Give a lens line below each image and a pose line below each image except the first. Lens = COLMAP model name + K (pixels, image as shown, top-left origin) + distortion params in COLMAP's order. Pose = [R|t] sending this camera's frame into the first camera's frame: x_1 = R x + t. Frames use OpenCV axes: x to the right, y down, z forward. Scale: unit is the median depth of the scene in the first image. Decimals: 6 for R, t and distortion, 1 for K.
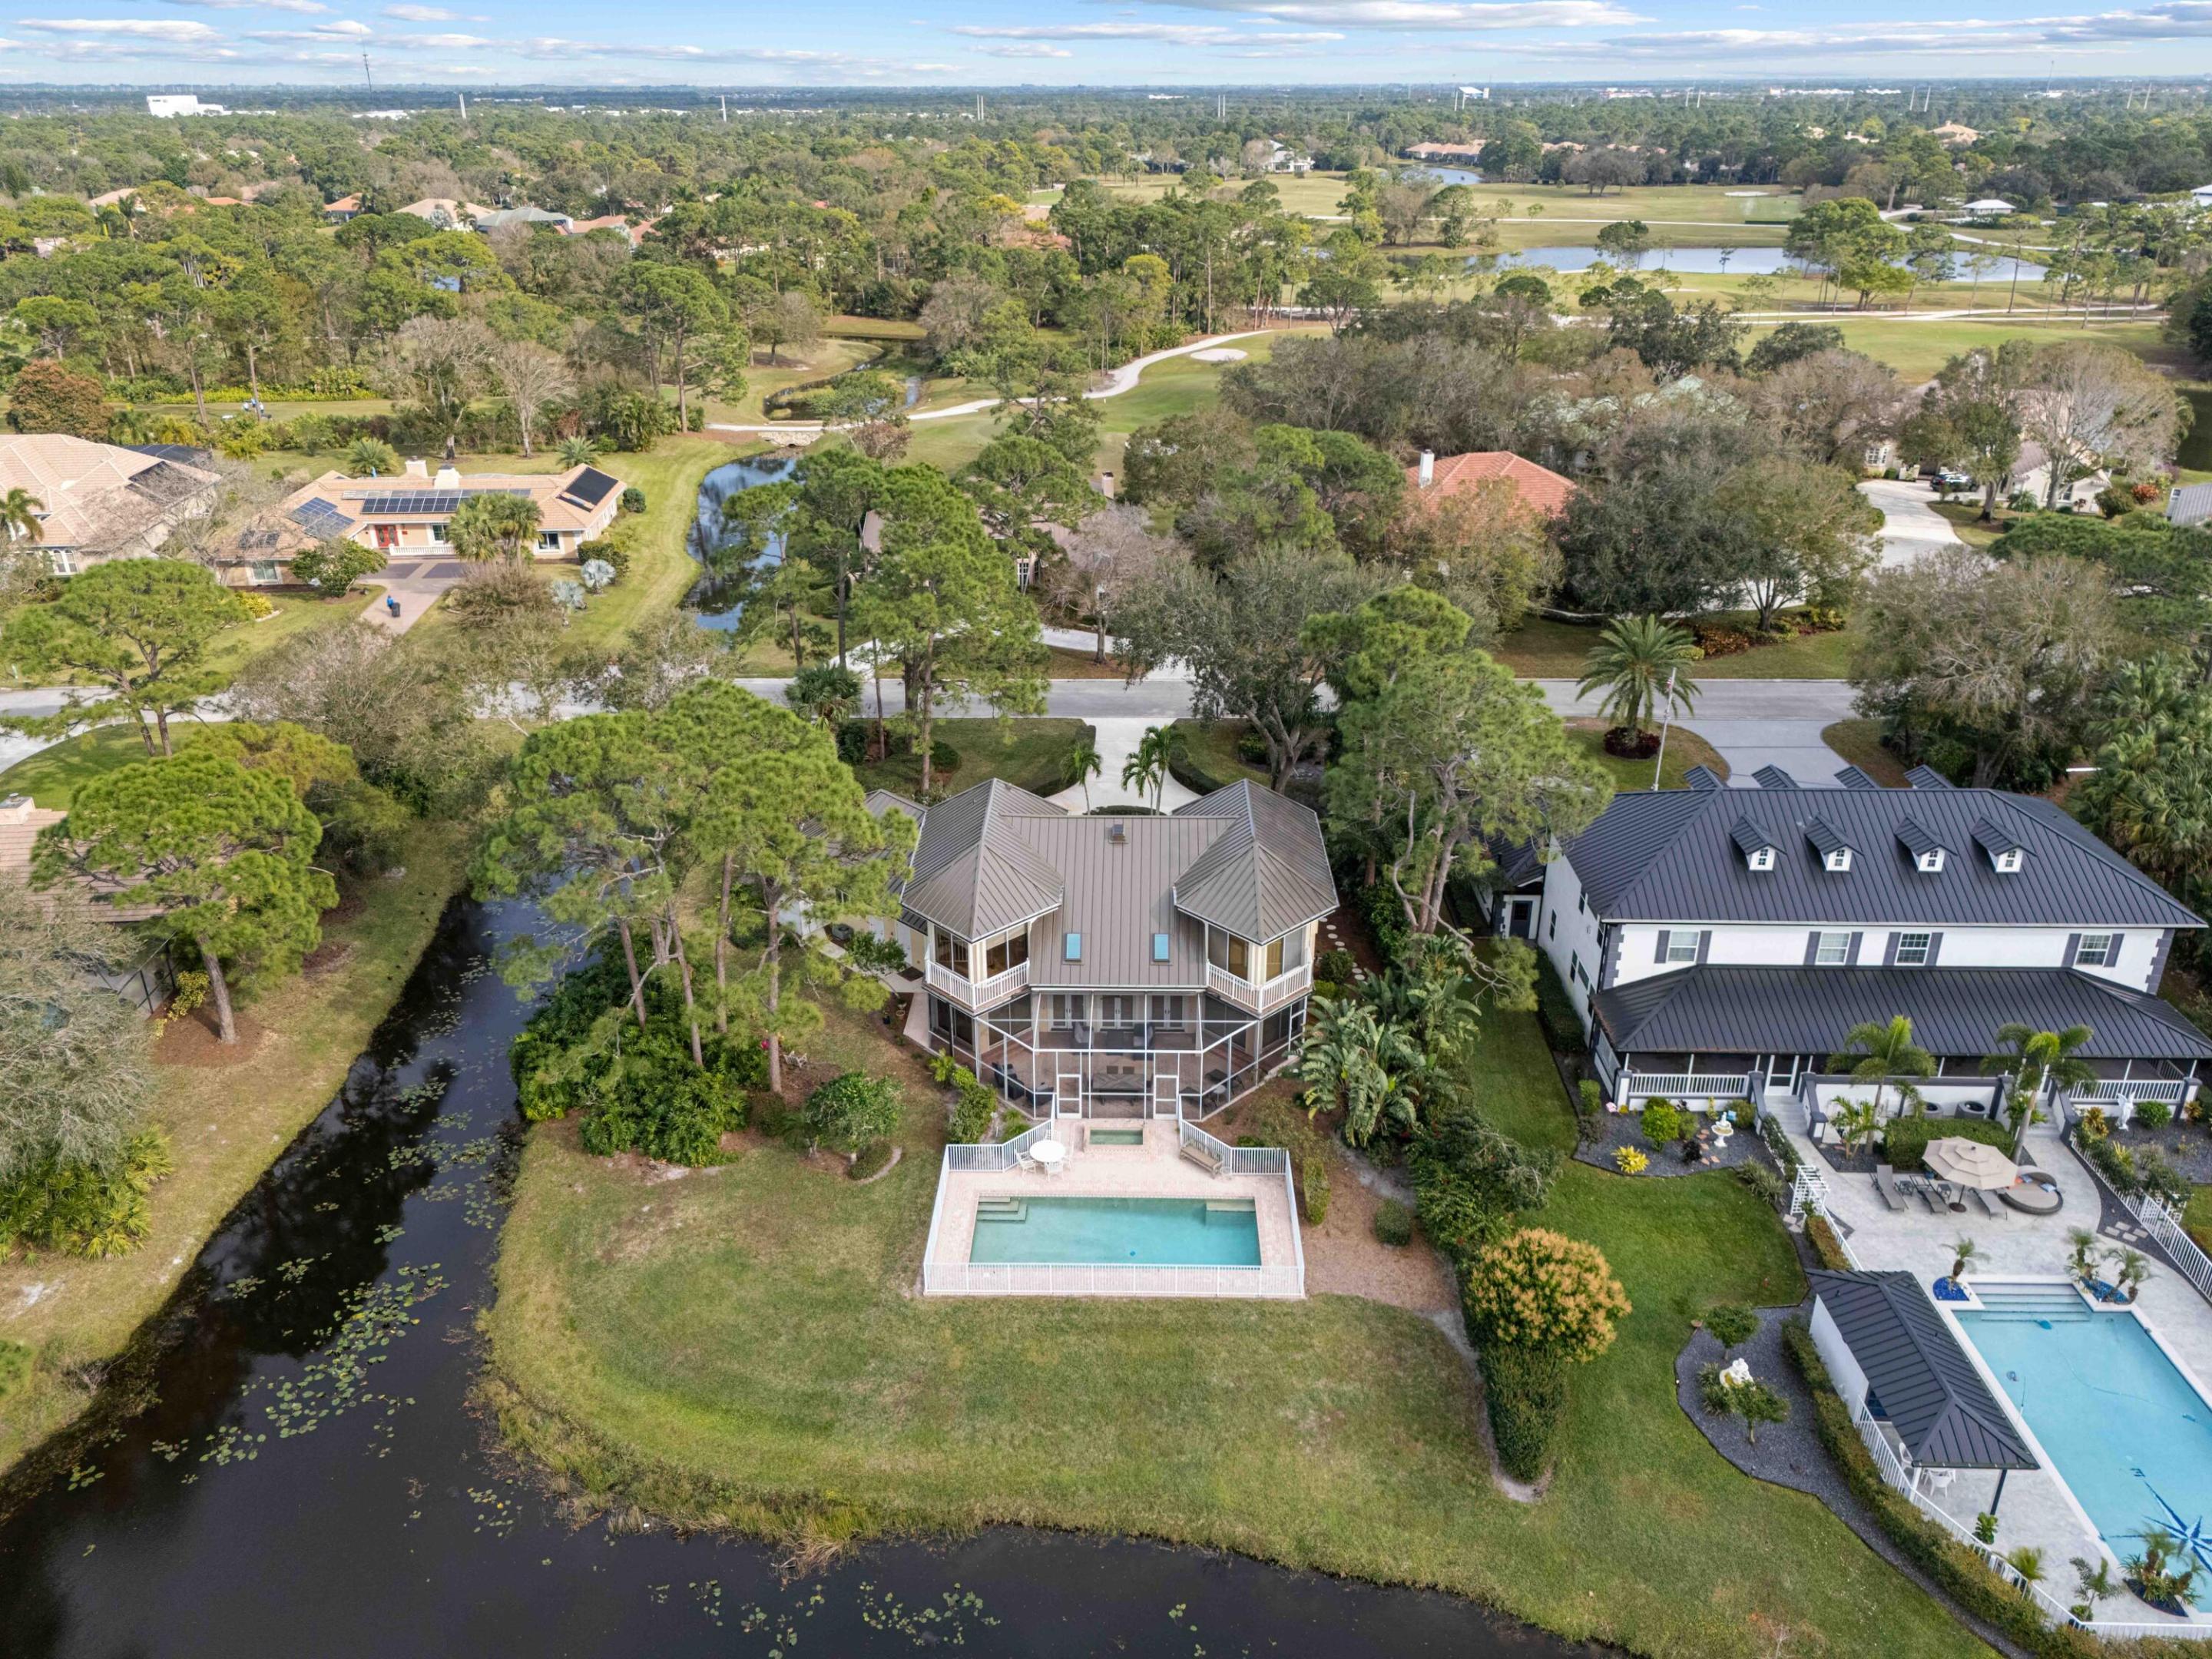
lens RADIAL K [[1641.0, 0, 1097.9], [0, 1641.0, 835.2], [0, 0, 1]] dist [0.052227, -0.039110]
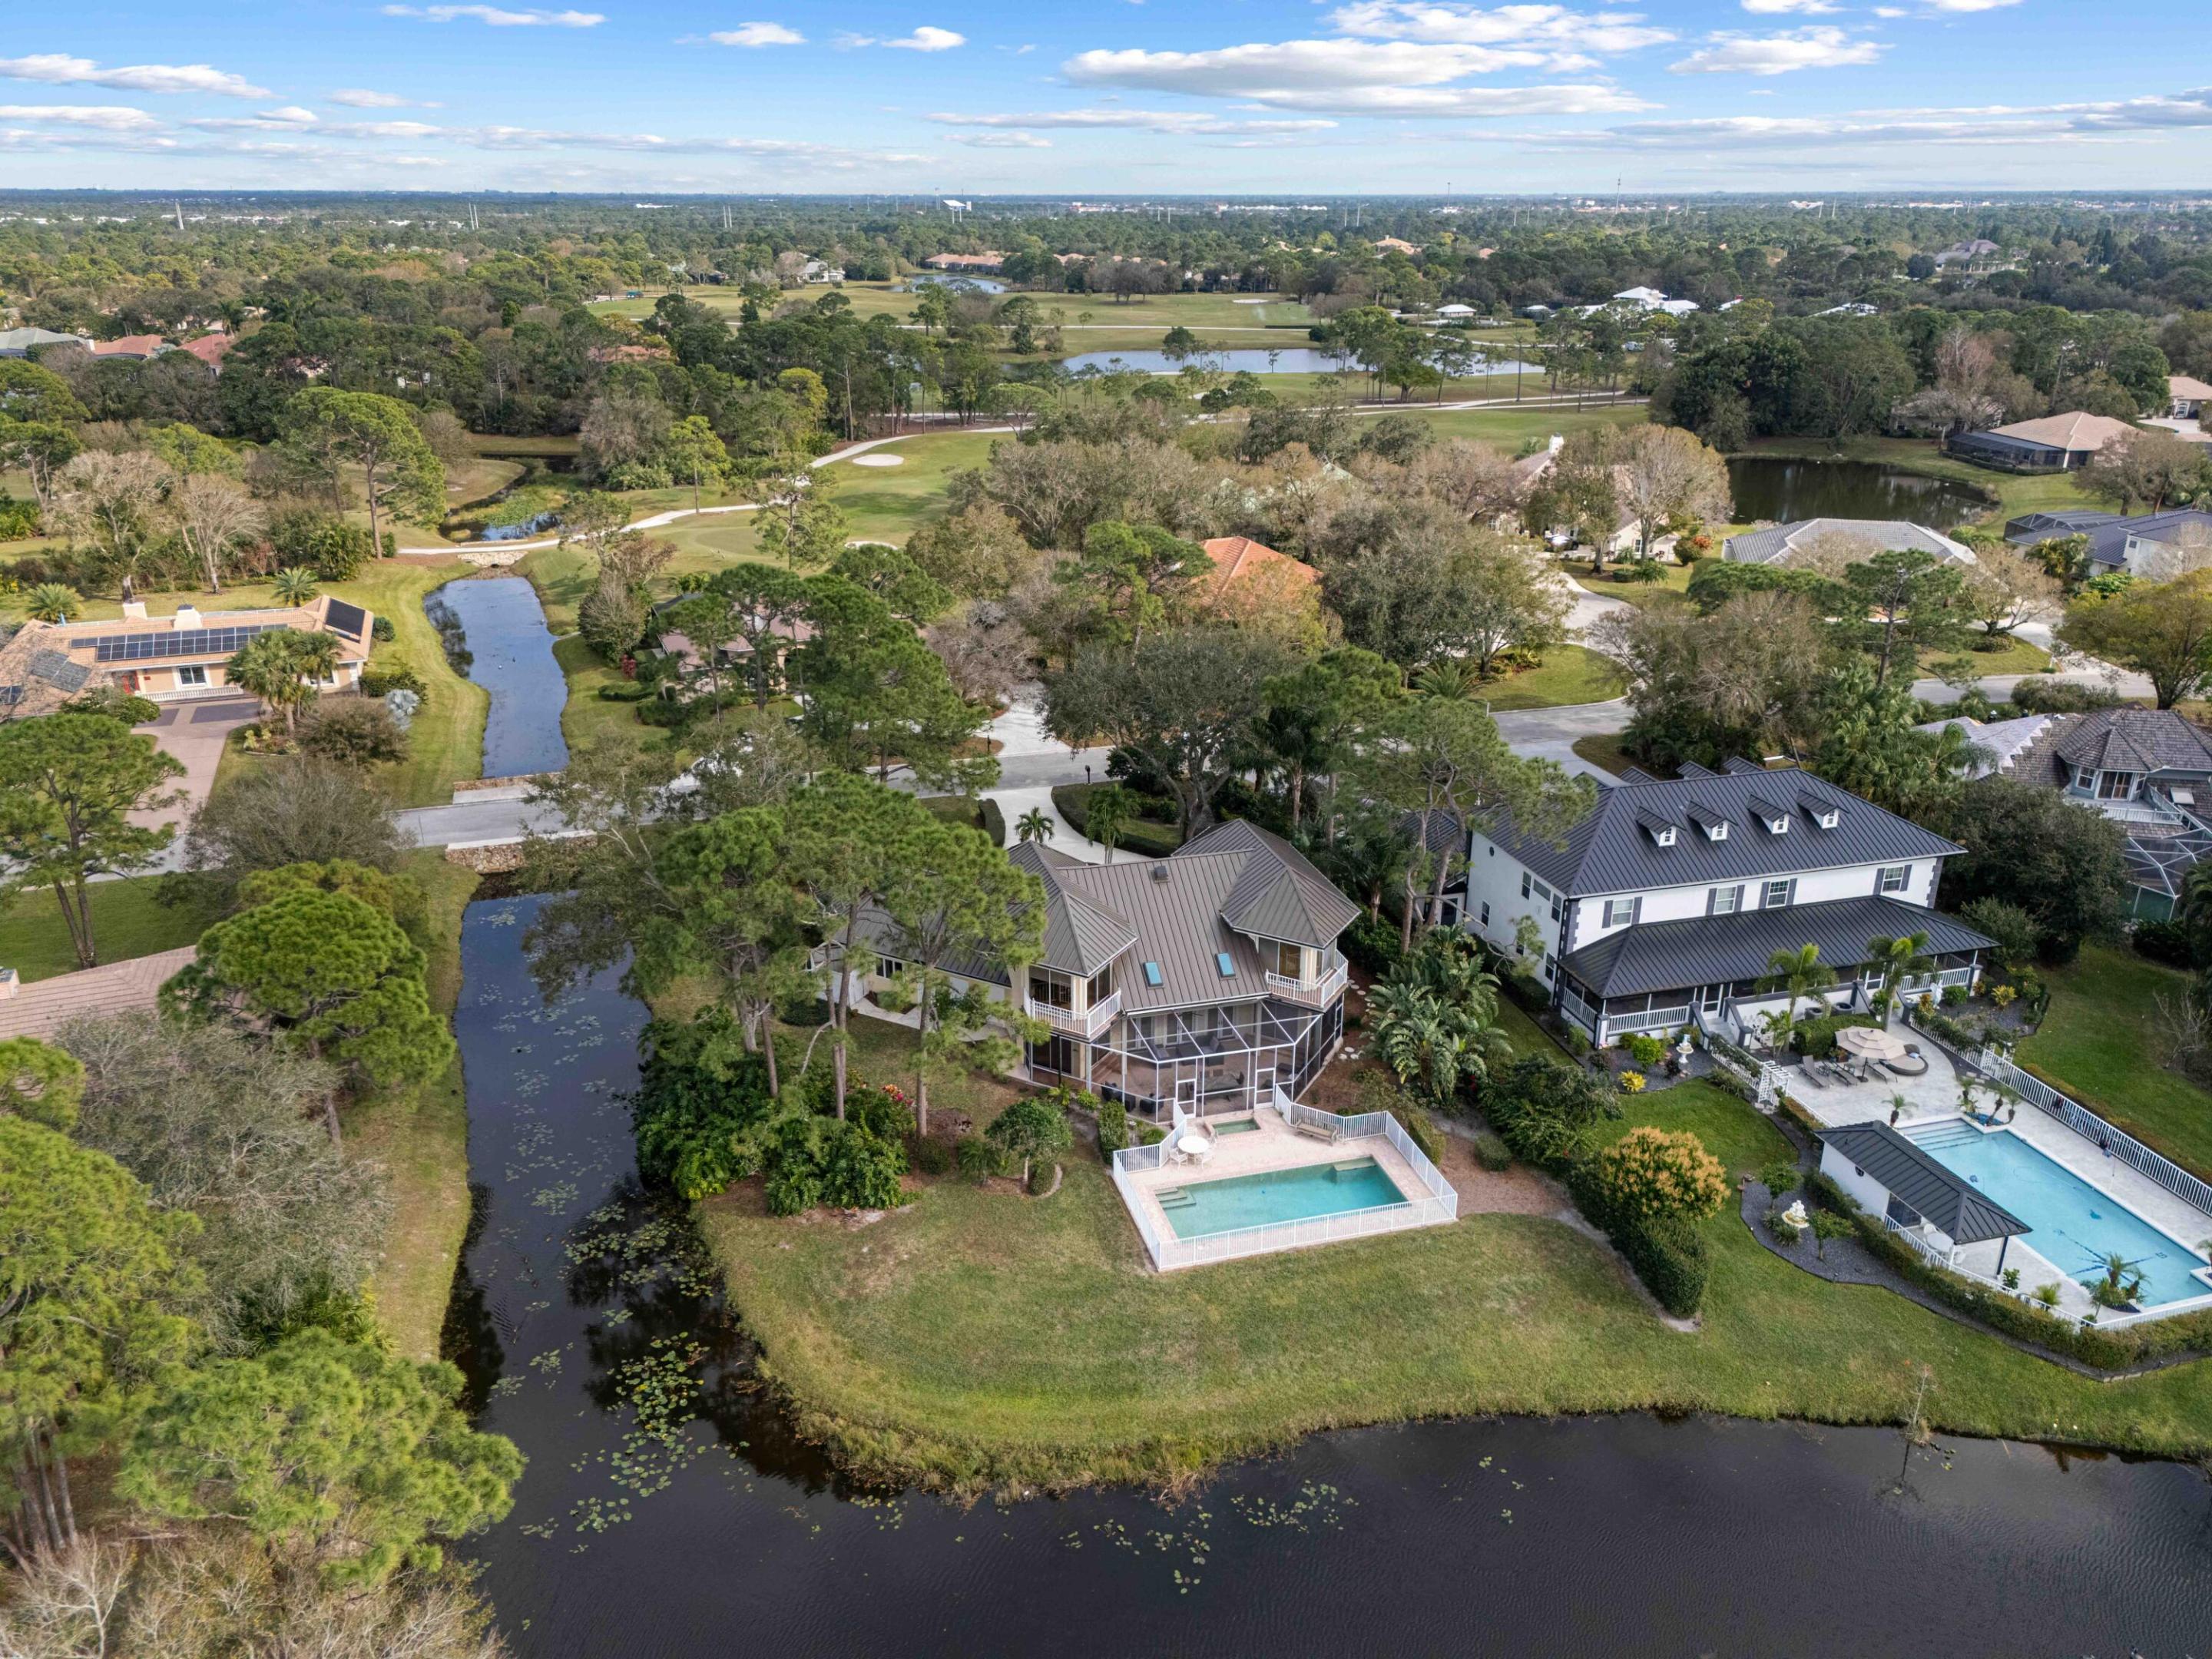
lens RADIAL K [[1626.3, 0, 1097.2], [0, 1626.3, 841.8], [0, 0, 1]] dist [0.068053, -0.066338]
pose [[0.957602, -0.102343, 0.269302, -0.366593], [0.115679, 0.992702, -0.034082, 0.010758], [-0.263848, 0.063789, 0.962453, -0.099271]]
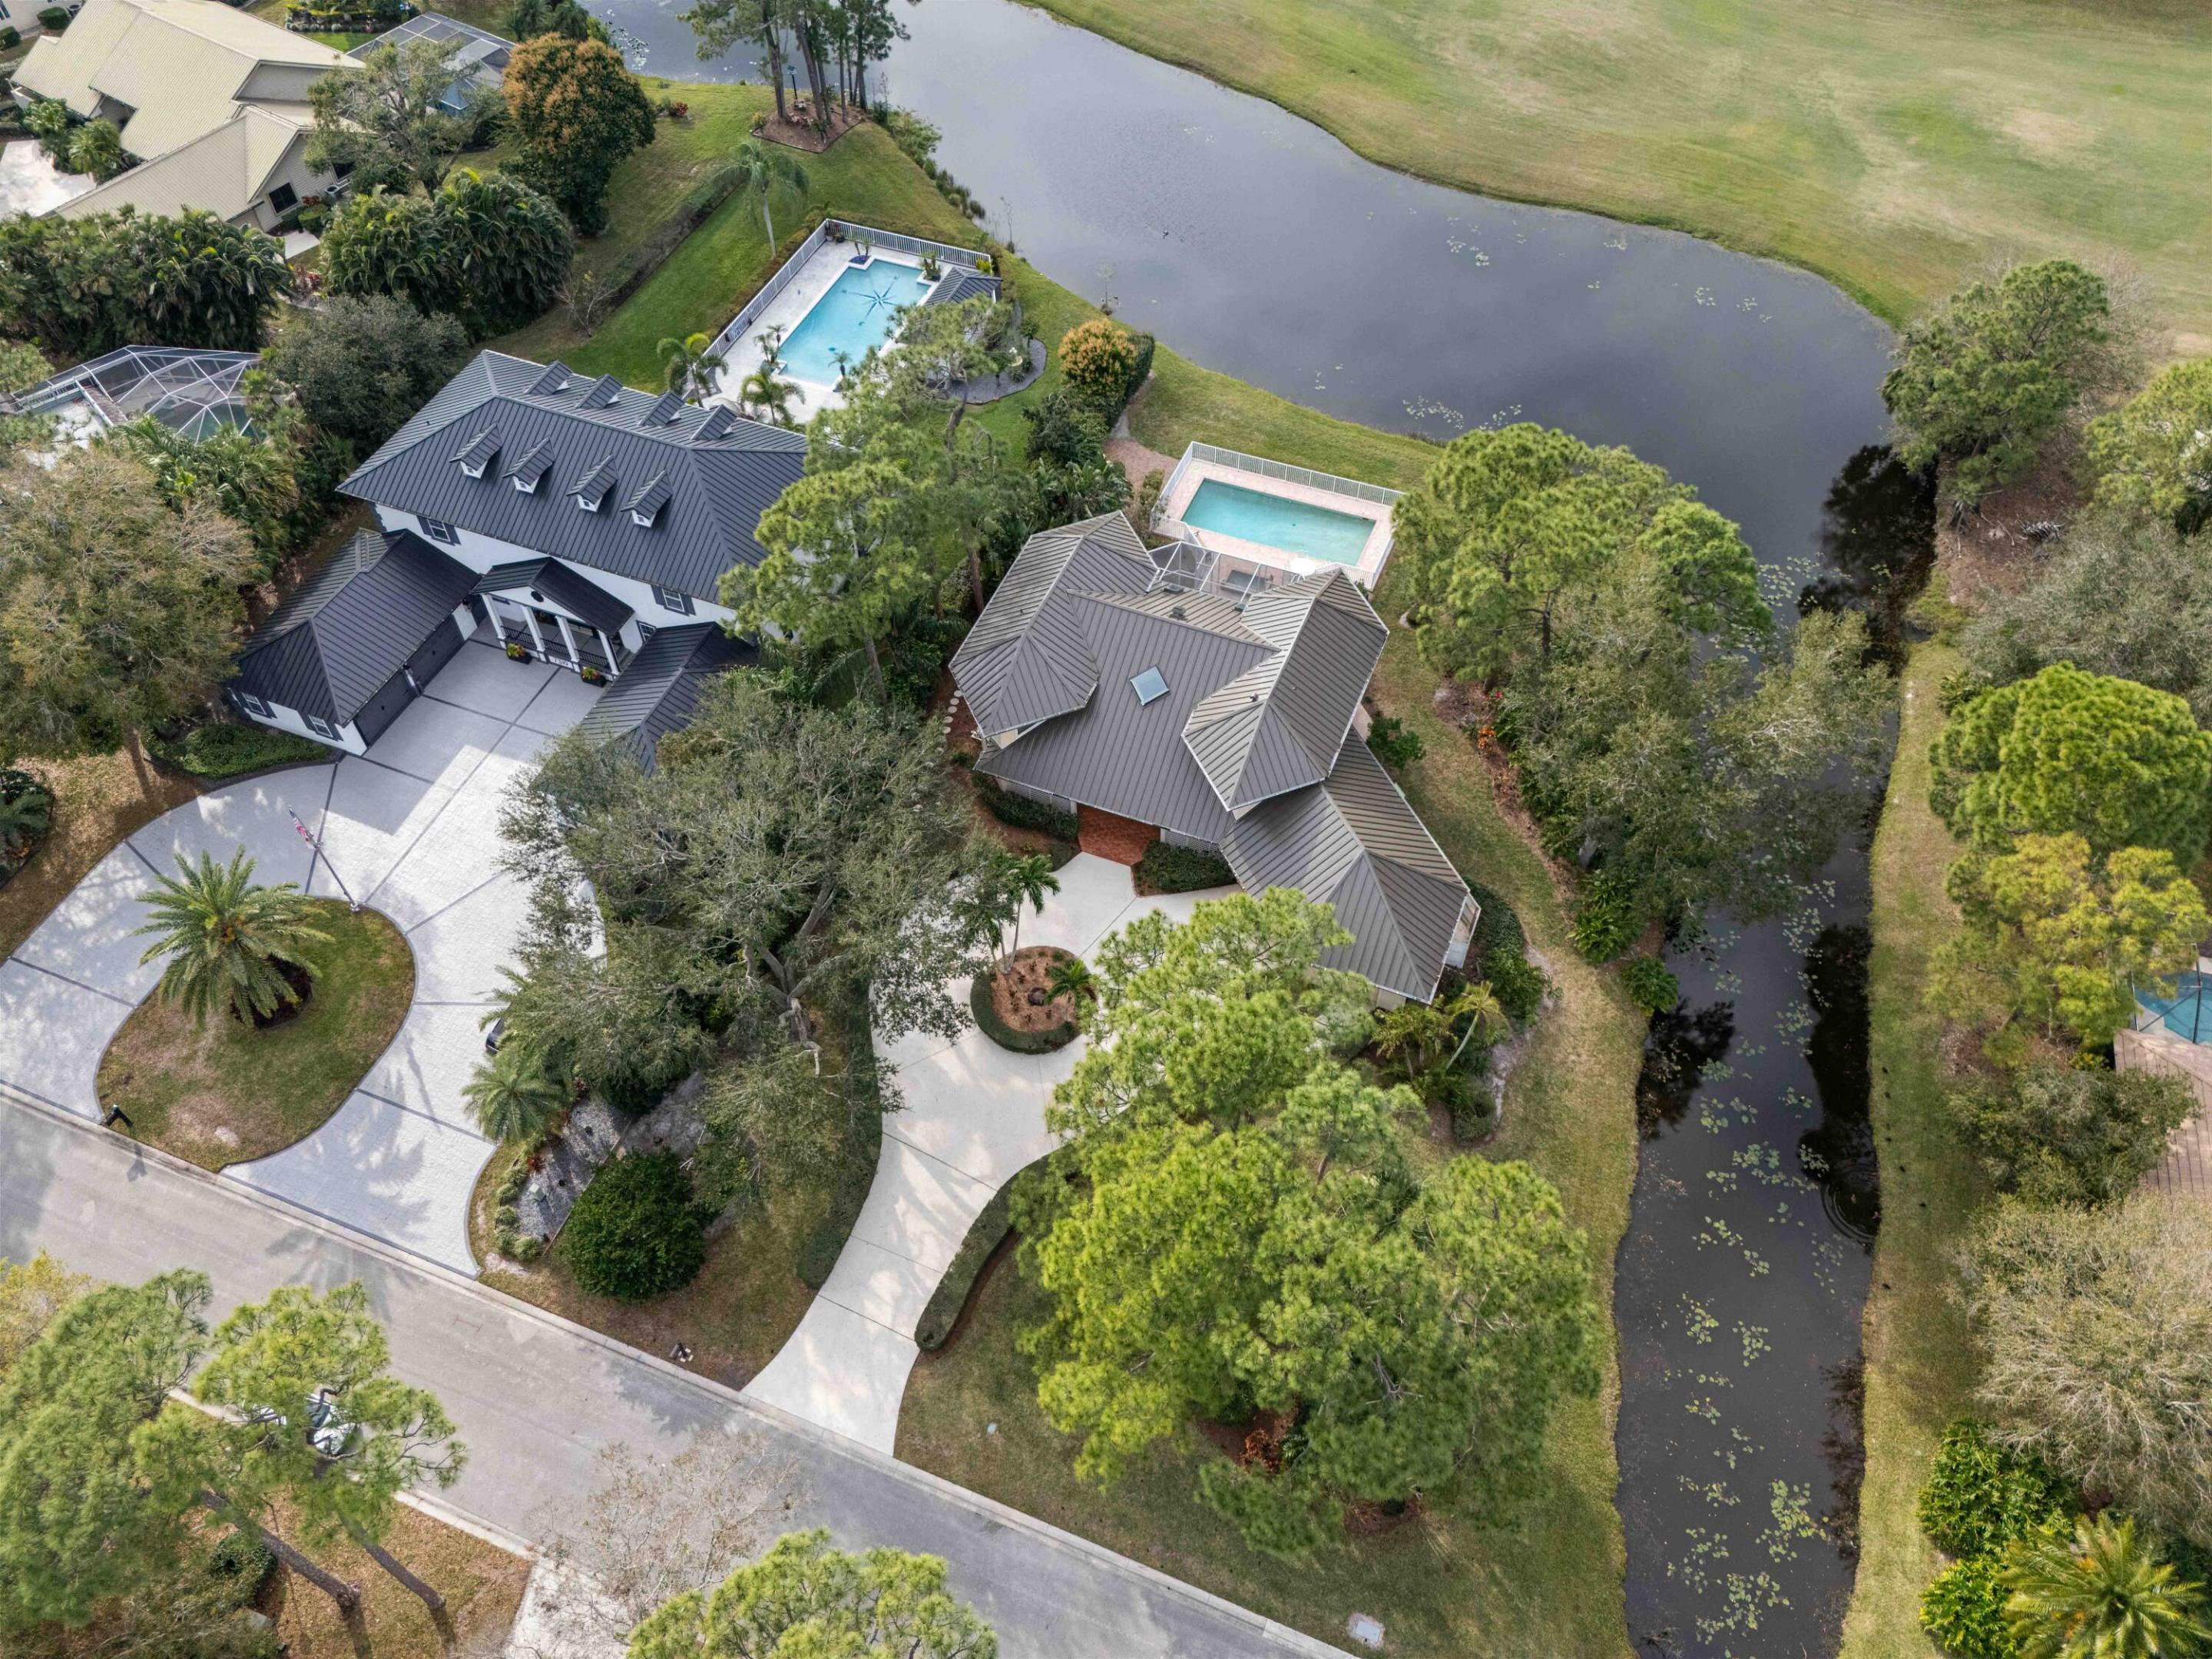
lens RADIAL K [[1626.8, 0, 1100.8], [0, 1626.8, 831.7], [0, 0, 1]] dist [0.057450, -0.048248]
pose [[-0.935812, -0.270459, 0.226068, -0.235256], [0.155631, 0.258429, 0.953411, -1.067957], [-0.316282, 0.927398, -0.199749, 1.479016]]
